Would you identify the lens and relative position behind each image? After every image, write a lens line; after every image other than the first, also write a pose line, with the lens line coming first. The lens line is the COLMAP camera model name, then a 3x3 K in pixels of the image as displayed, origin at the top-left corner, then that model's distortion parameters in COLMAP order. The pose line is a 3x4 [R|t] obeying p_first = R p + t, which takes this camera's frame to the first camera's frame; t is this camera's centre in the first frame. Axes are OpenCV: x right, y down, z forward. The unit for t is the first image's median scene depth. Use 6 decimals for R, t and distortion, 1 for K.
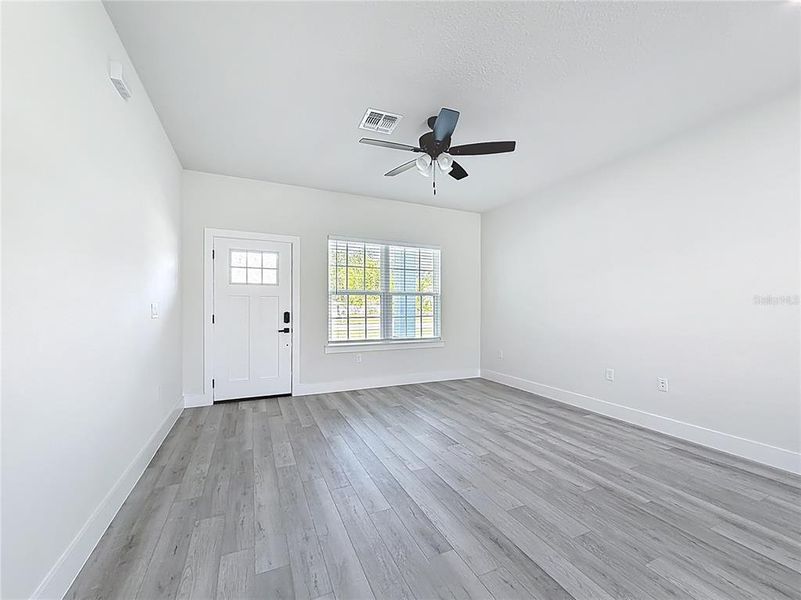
lens RADIAL K [[327.8, 0, 398.9], [0, 327.8, 305.6], [0, 0, 1]] dist [-0.000458, -0.000163]
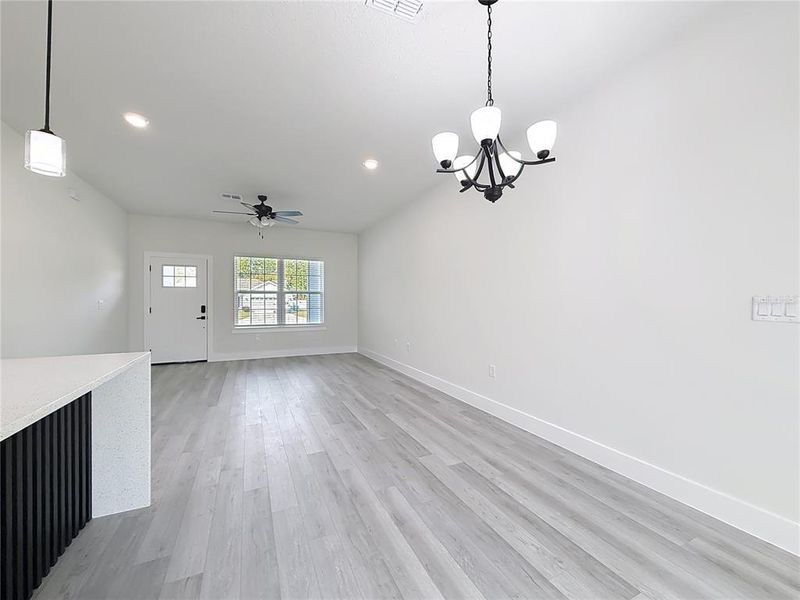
lens RADIAL K [[317.0, 0, 400.0], [0, 317.0, 300.0], [0, 0, 1]] dist [0.000152, 0.000020]
pose [[0.999971, -0.006627, 0.003811, 0.584131], [0.006656, 0.999948, -0.007760, 0.011897], [-0.003760, 0.007785, 0.999963, -0.479962]]
